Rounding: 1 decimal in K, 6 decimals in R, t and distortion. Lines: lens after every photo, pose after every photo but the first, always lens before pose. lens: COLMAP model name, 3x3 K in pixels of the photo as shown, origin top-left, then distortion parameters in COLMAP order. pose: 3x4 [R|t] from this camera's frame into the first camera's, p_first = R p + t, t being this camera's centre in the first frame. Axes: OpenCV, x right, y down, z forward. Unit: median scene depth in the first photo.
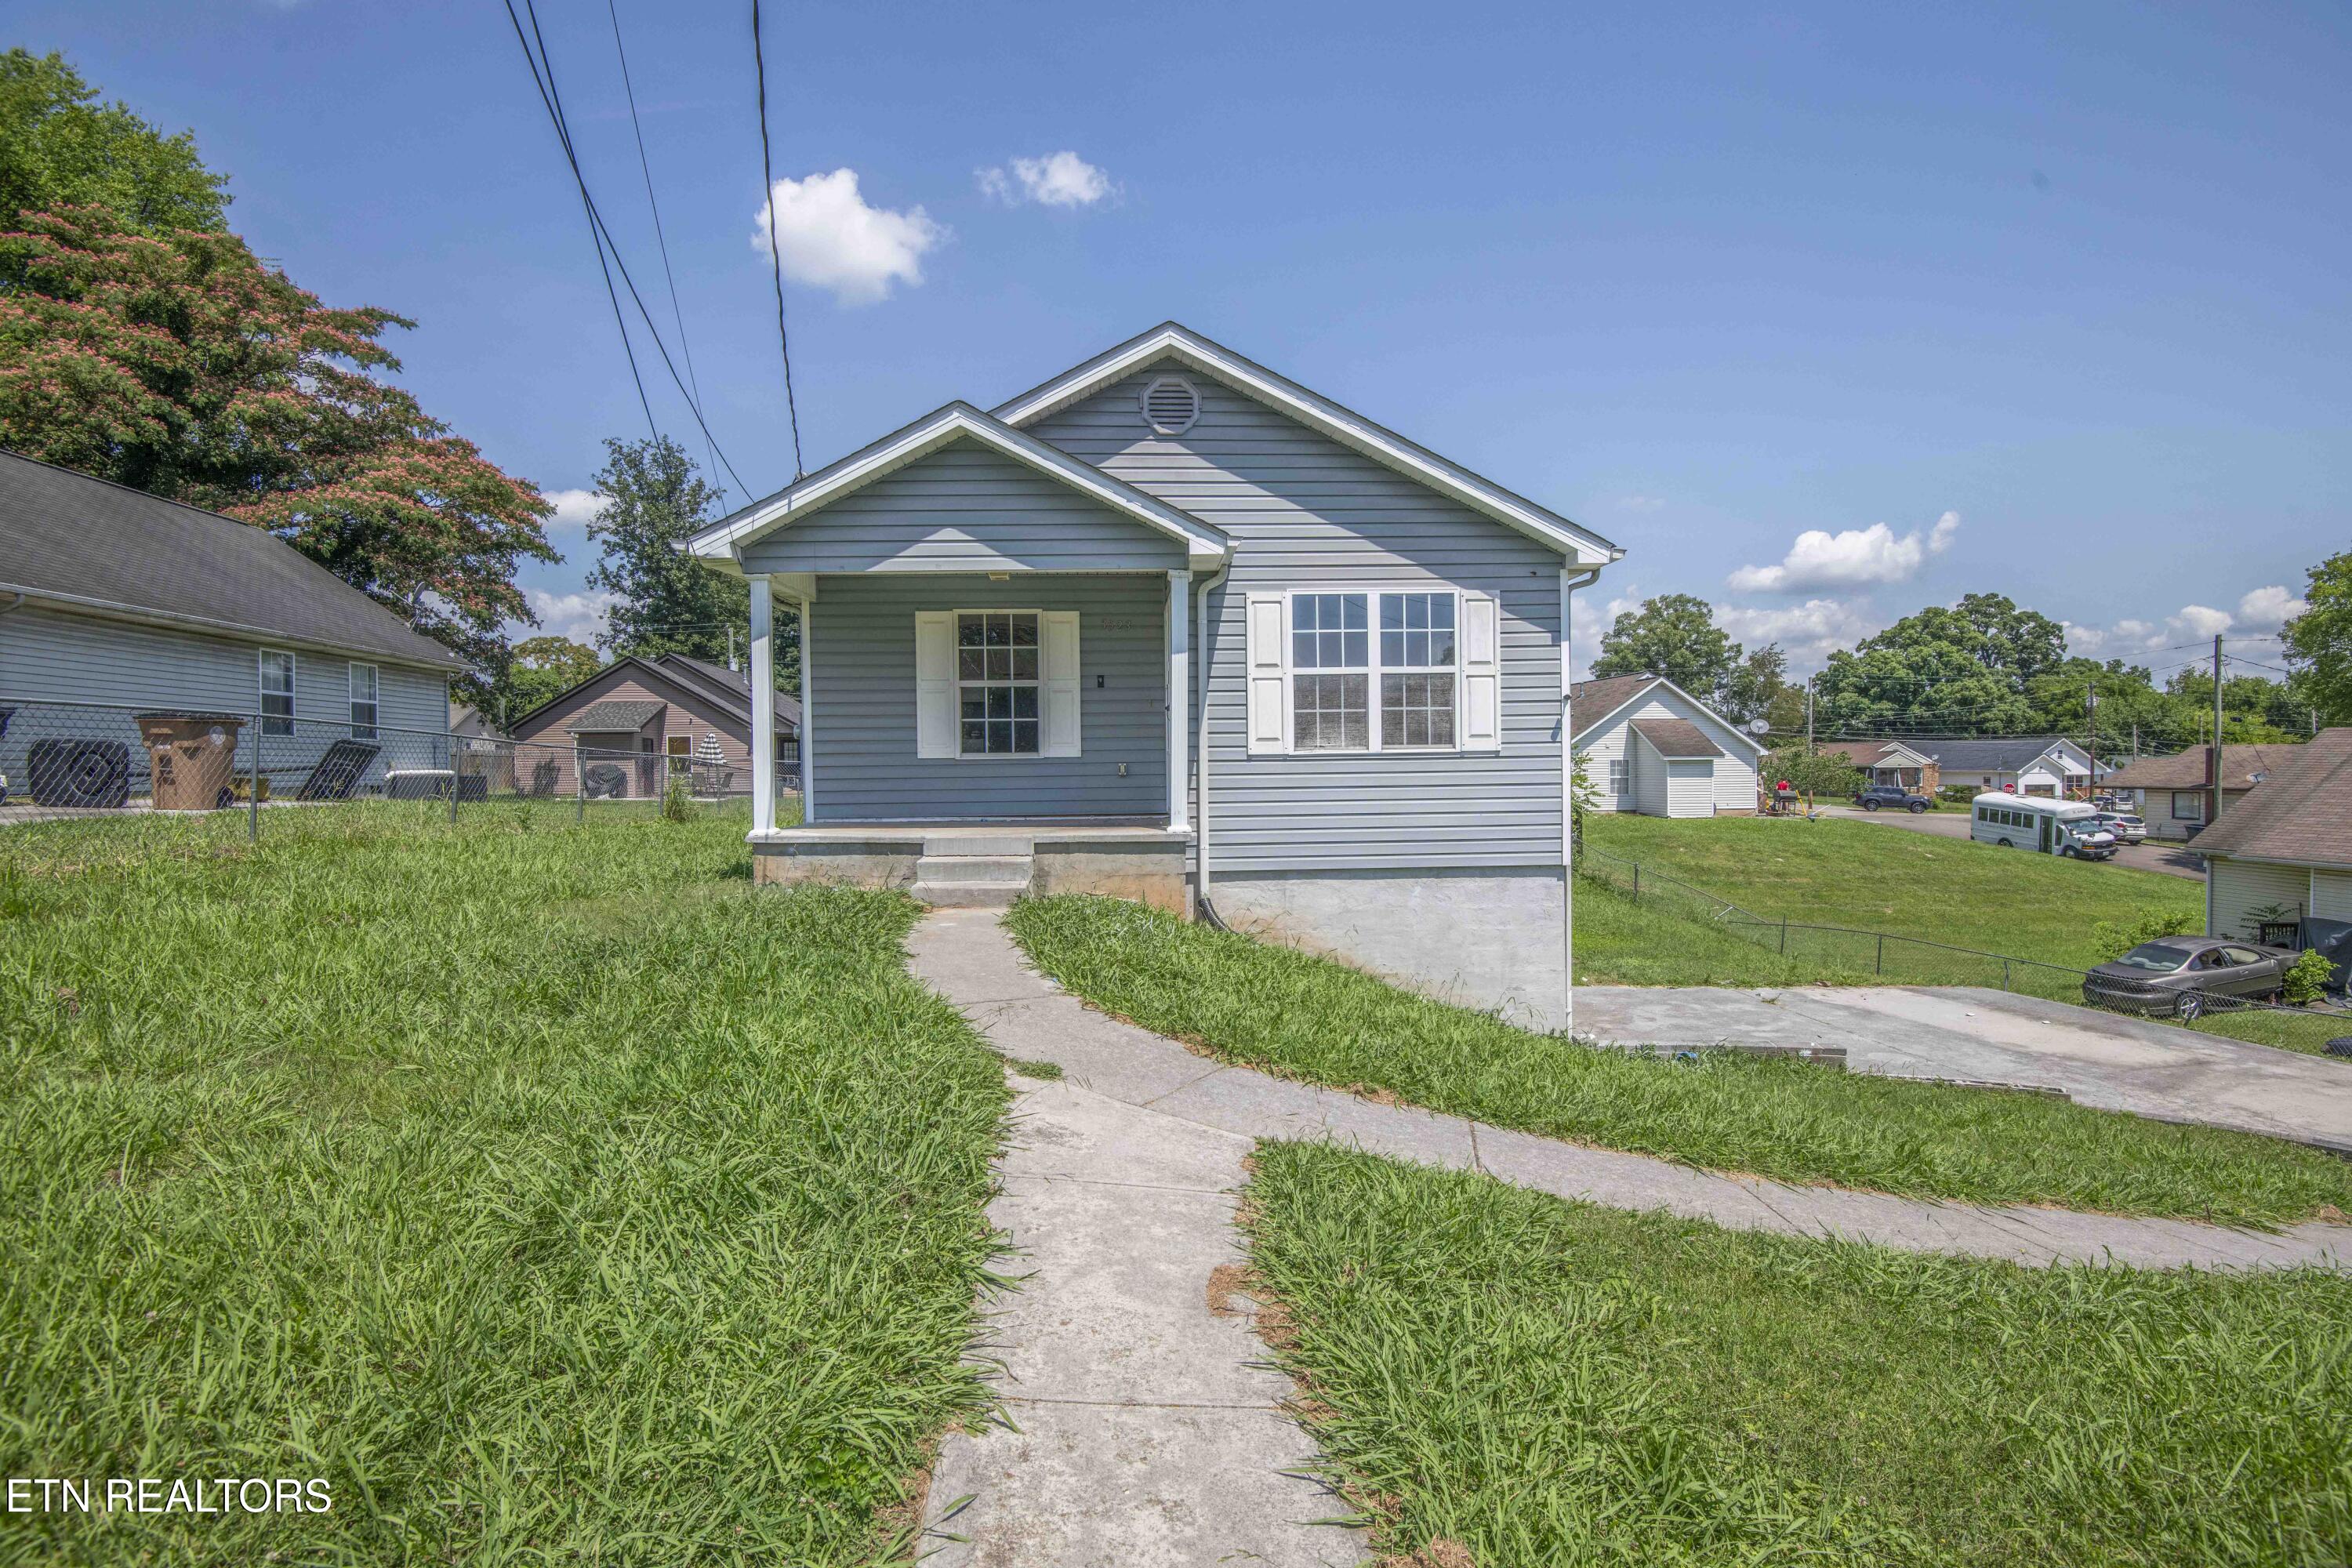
lens RADIAL K [[1086.4, 0, 1180.9], [0, 1086.4, 782.6], [0, 0, 1]] dist [-0.015366, -0.017606]
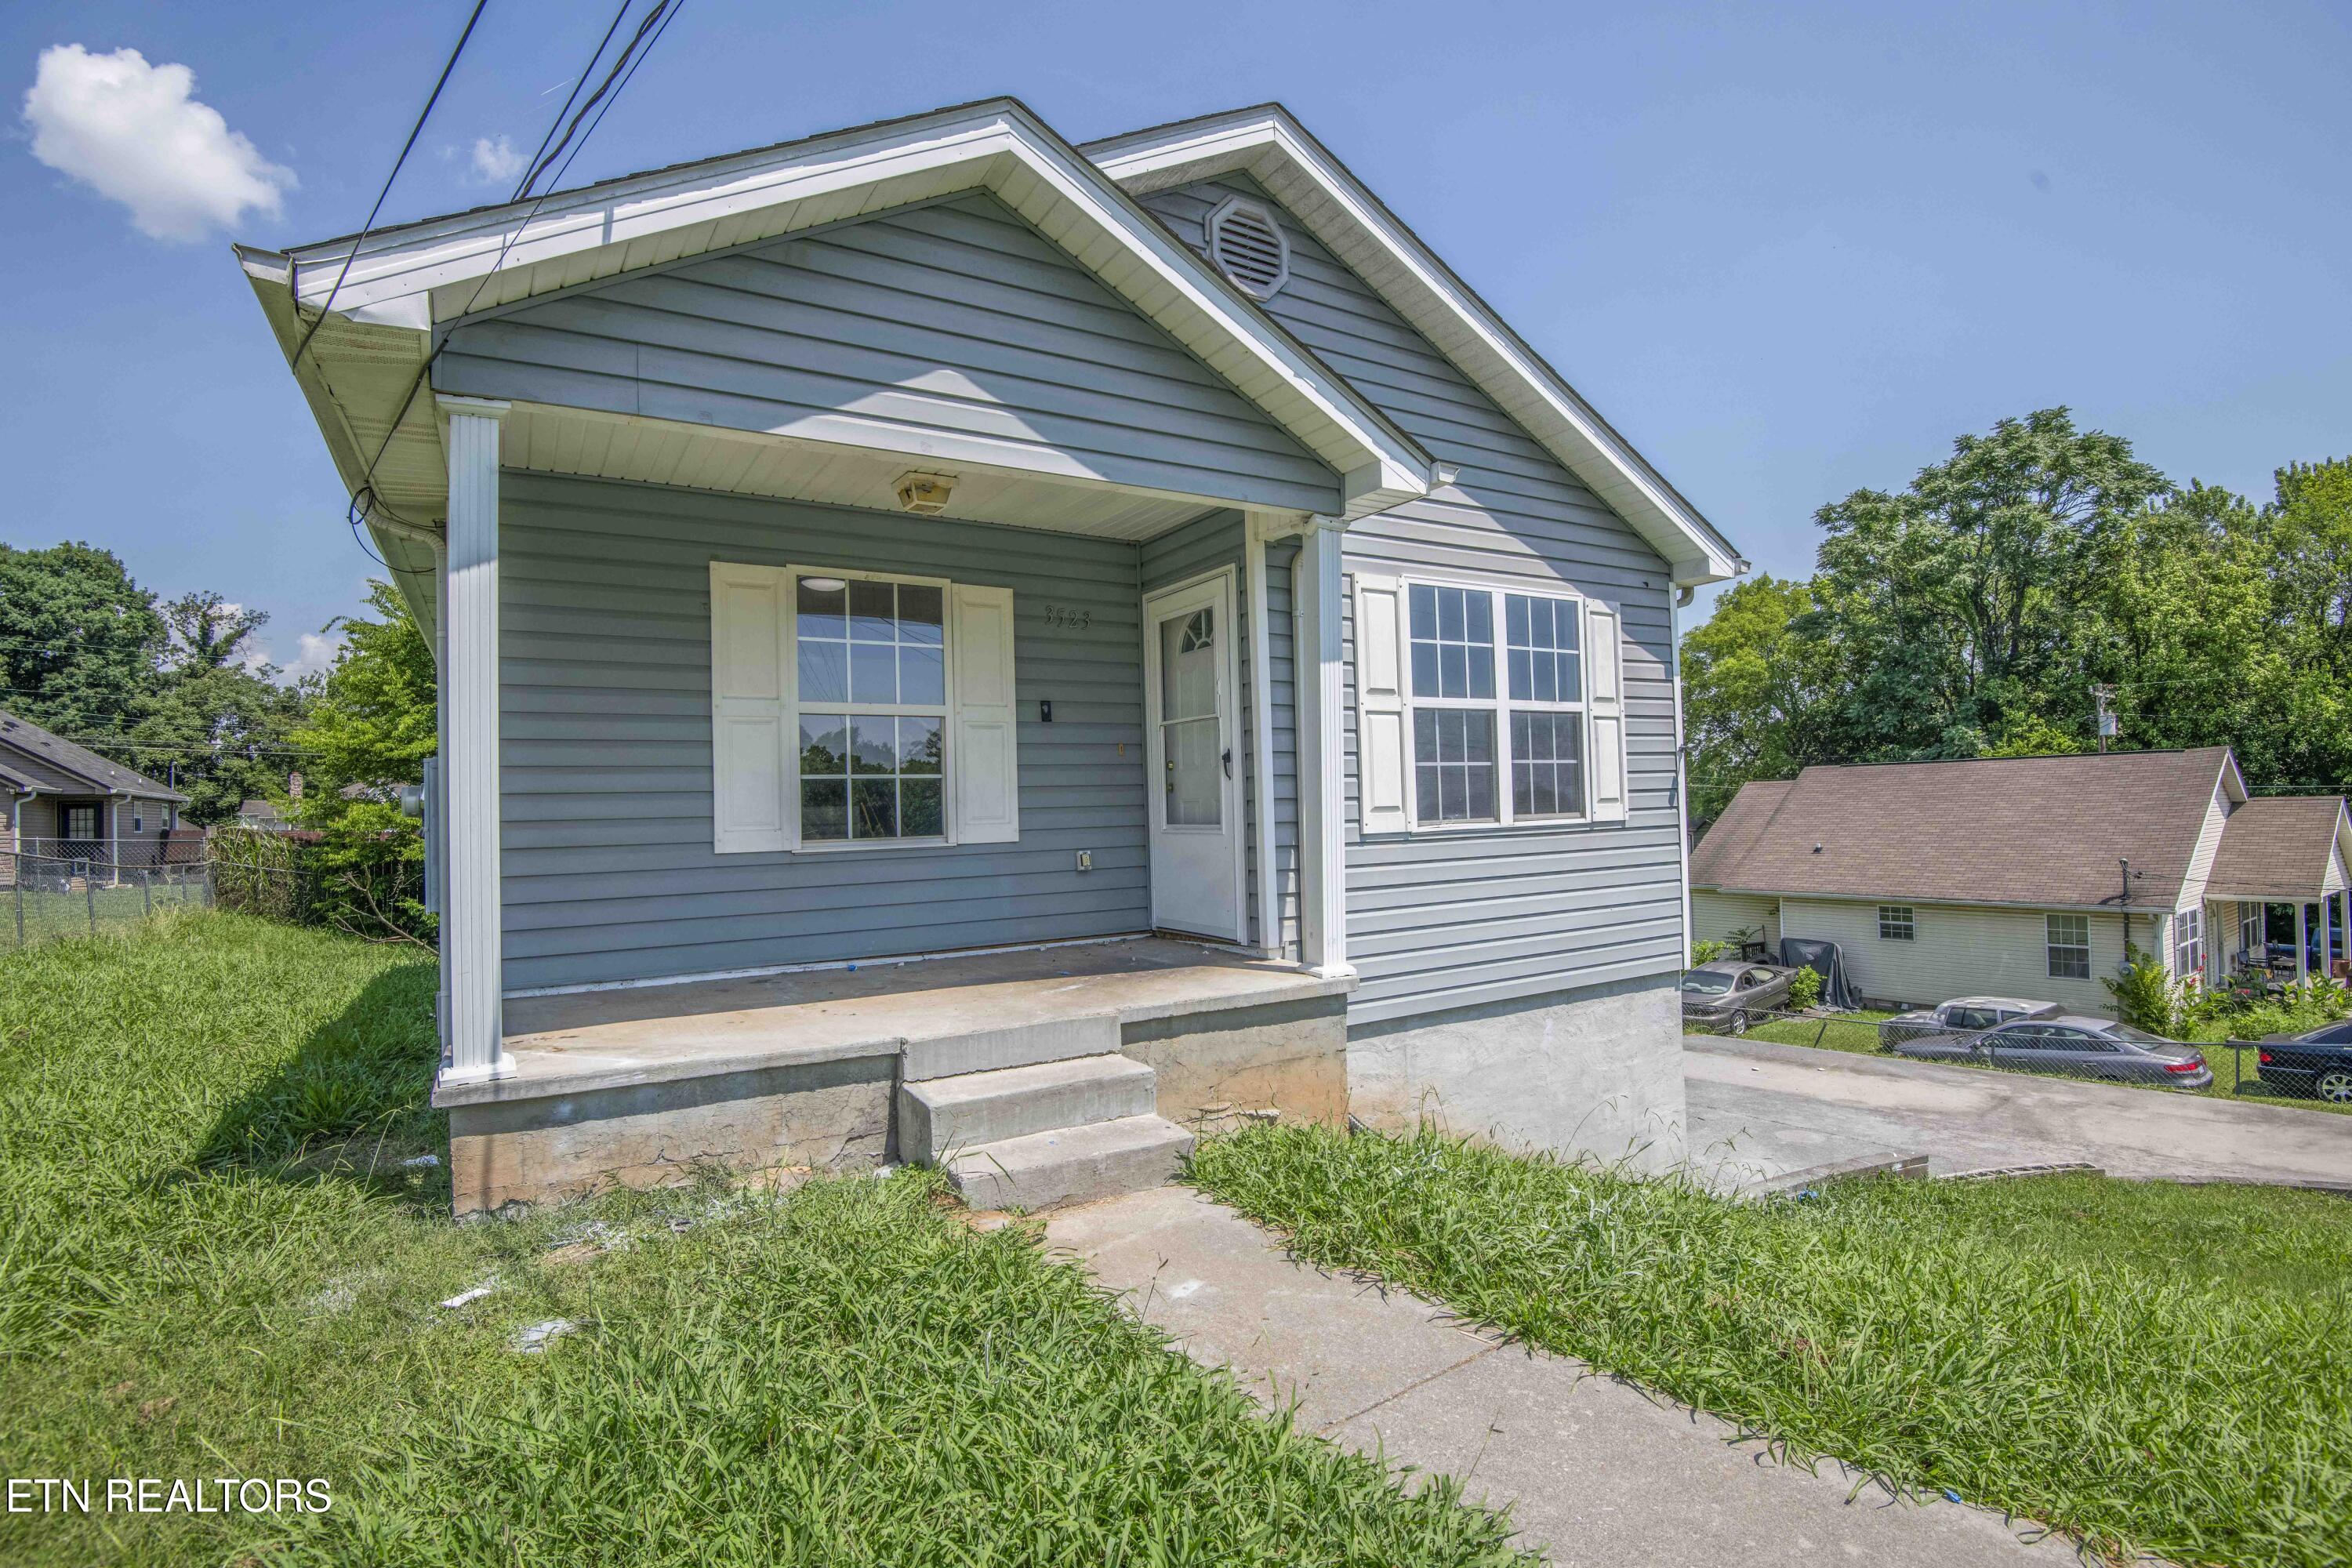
lens RADIAL K [[1086.4, 0, 1180.9], [0, 1086.4, 782.6], [0, 0, 1]] dist [-0.015366, -0.017606]
pose [[0.878920, -0.000959, 0.476969, -0.320041], [0.025791, 0.998631, -0.045517, -0.029303], [-0.476272, 0.052307, 0.877741, 0.502498]]
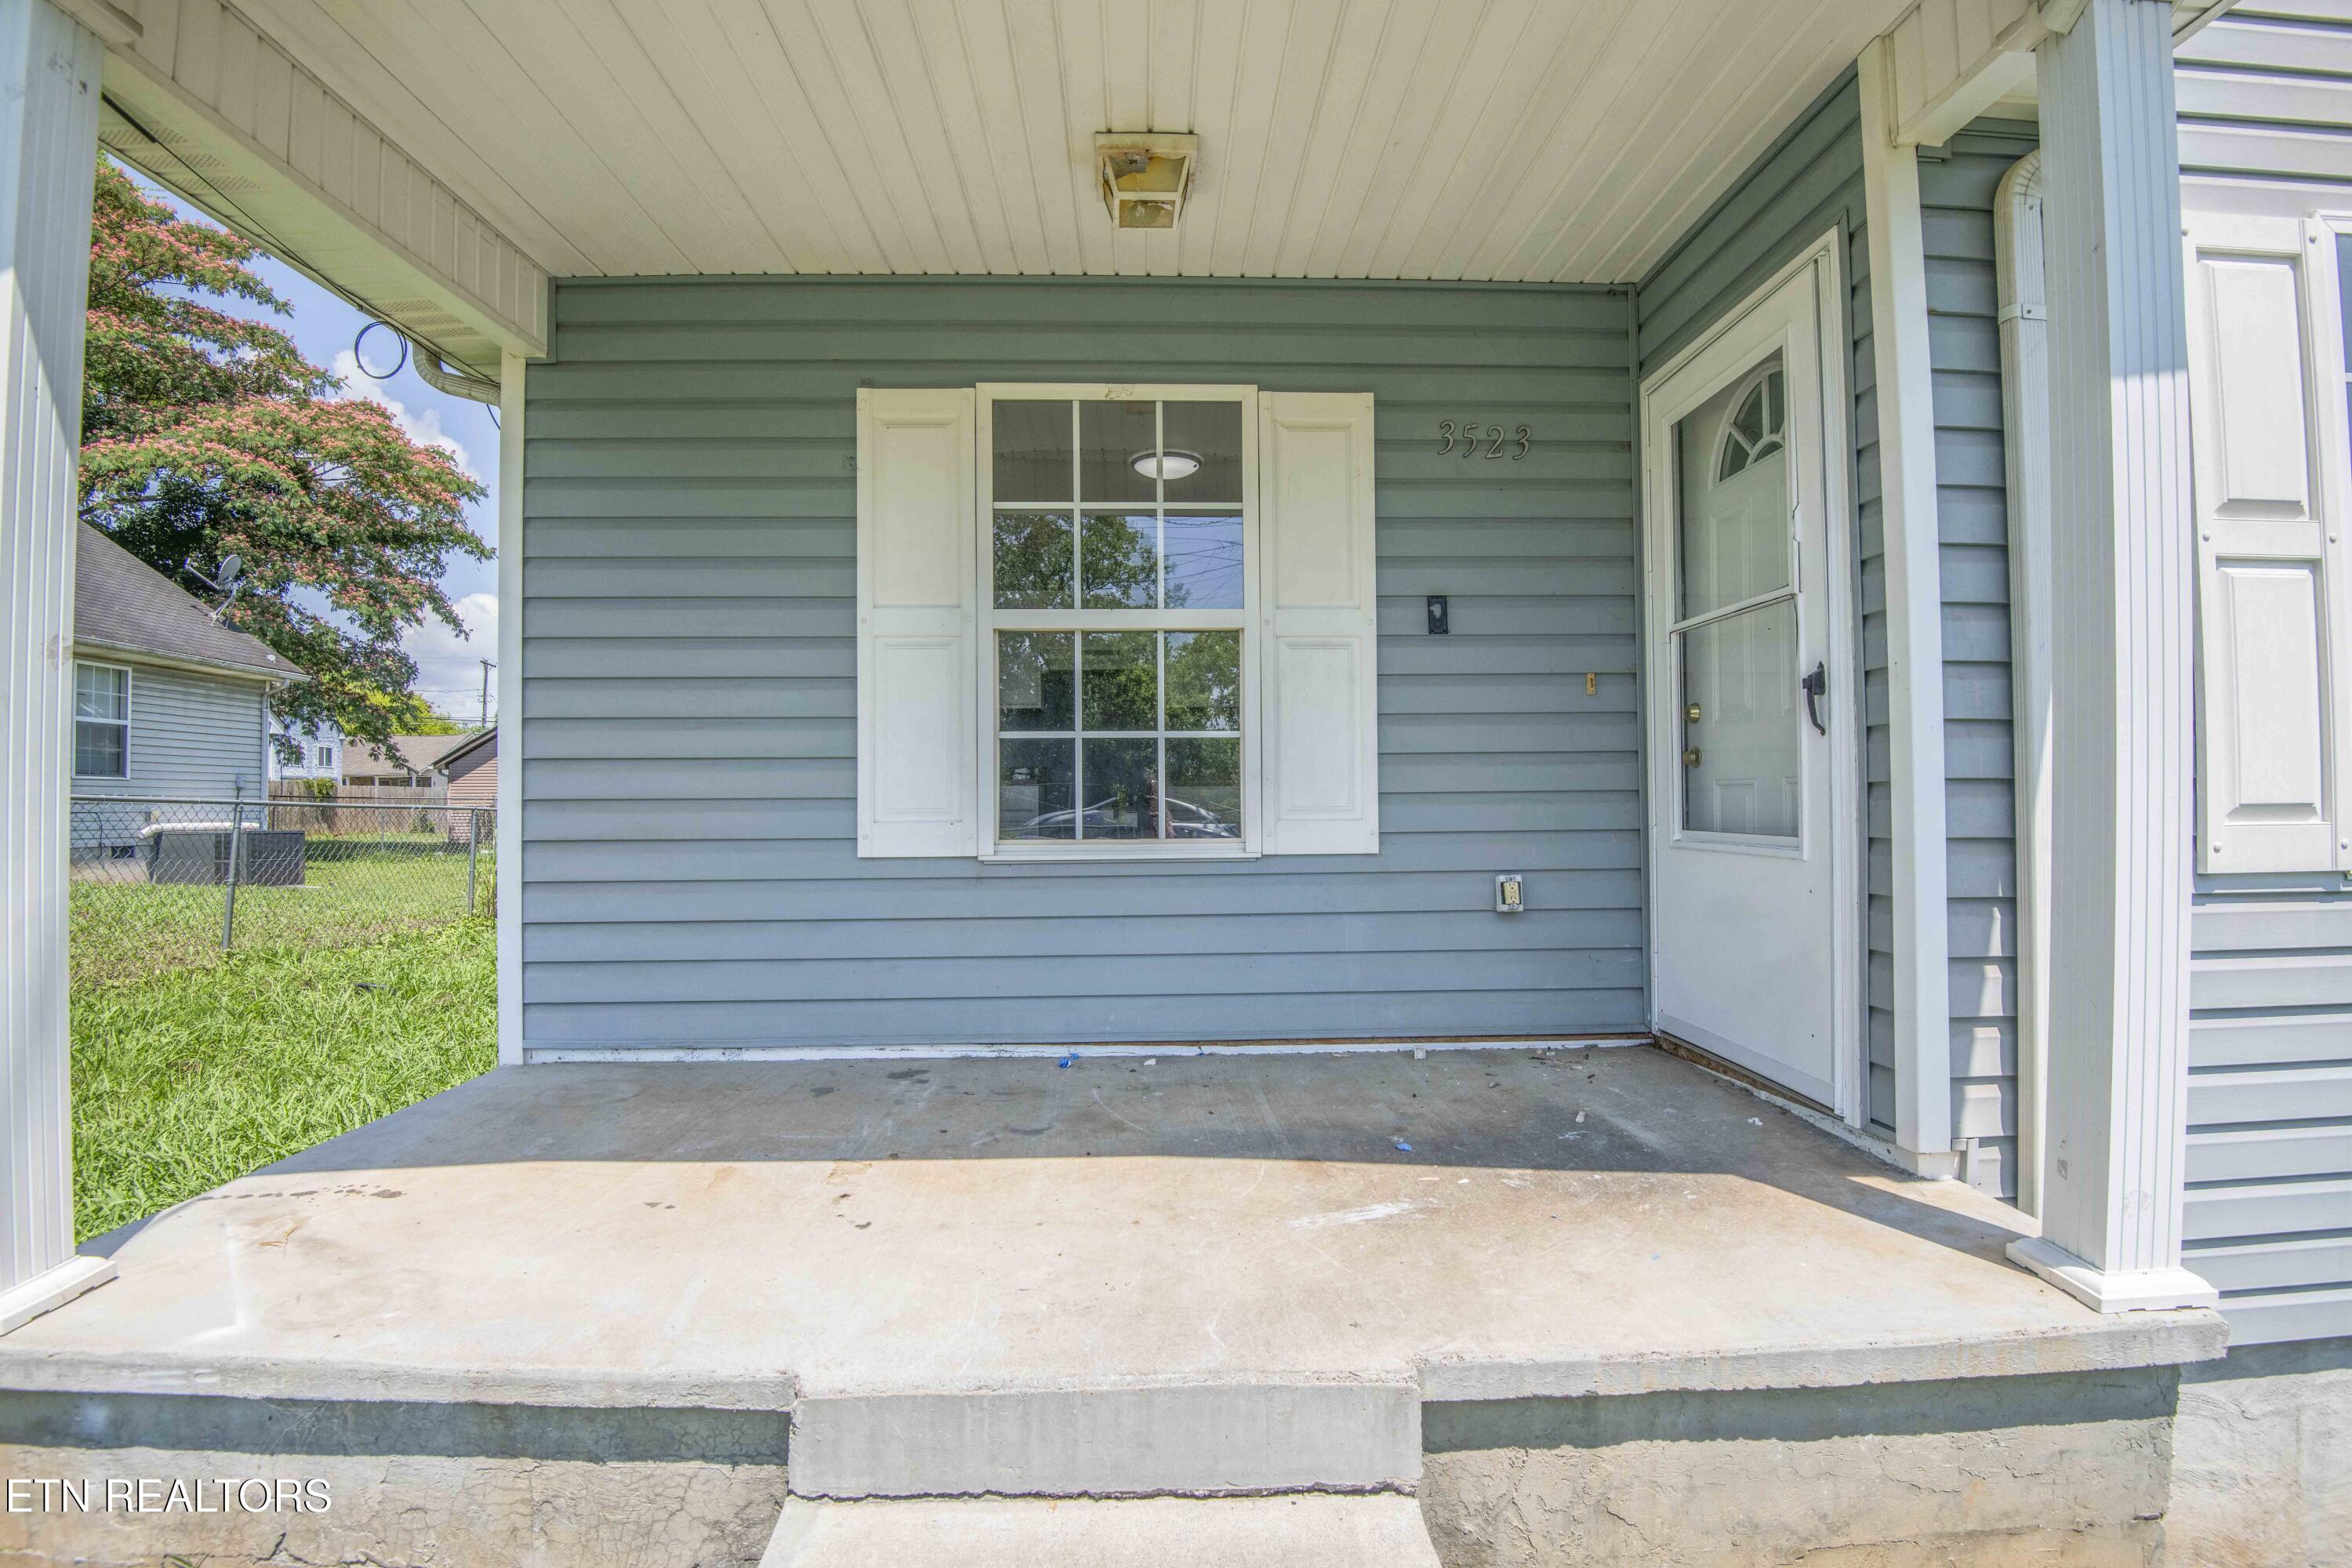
lens RADIAL K [[1086.4, 0, 1180.9], [0, 1086.4, 782.6], [0, 0, 1]] dist [-0.015366, -0.017606]
pose [[0.999783, 0.003673, -0.020485, -0.157415], [-0.004390, 0.999375, -0.035074, -0.036422], [0.020343, 0.035157, 0.999175, 0.757175]]
